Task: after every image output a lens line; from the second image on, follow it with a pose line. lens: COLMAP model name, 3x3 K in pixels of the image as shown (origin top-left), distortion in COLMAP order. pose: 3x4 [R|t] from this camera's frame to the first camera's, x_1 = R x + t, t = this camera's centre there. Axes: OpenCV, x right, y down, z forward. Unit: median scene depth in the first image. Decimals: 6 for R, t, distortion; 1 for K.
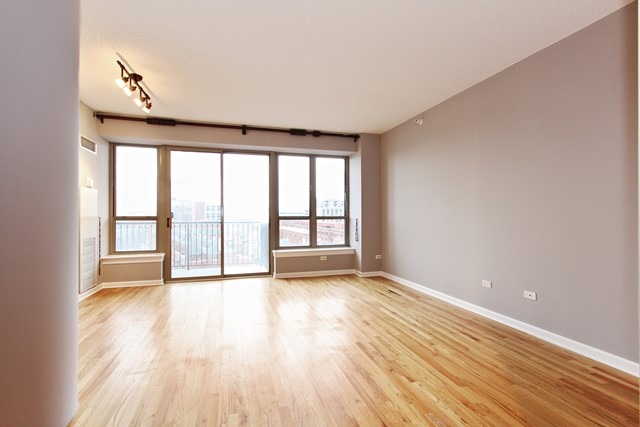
lens RADIAL K [[294.5, 0, 314.3], [0, 294.5, 216.2], [0, 0, 1]] dist [0.002925, 0.000330]
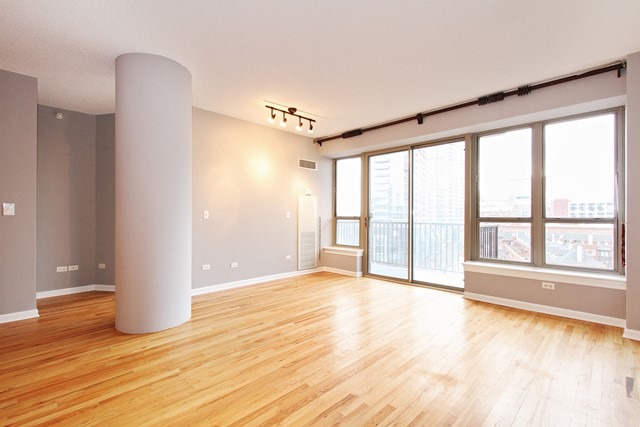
lens RADIAL K [[294.5, 0, 314.3], [0, 294.5, 216.2], [0, 0, 1]] dist [0.002925, 0.000330]
pose [[0.476492, 0.004522, -0.879167, 0.357760], [-0.005171, 0.999984, 0.002341, -0.002484], [0.879163, 0.003431, 0.476508, 0.282329]]
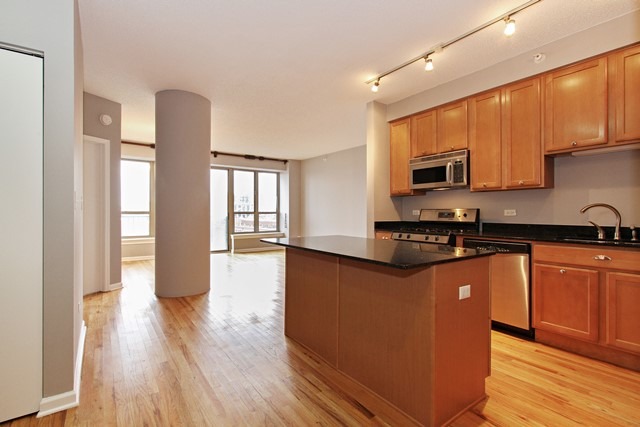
lens RADIAL K [[294.5, 0, 314.3], [0, 294.5, 216.2], [0, 0, 1]] dist [0.002925, 0.000330]
pose [[0.947196, 0.000123, 0.320656, -0.220918], [-0.005006, 0.999884, 0.014403, -0.000671], [-0.320617, -0.015248, 0.947086, -0.546994]]
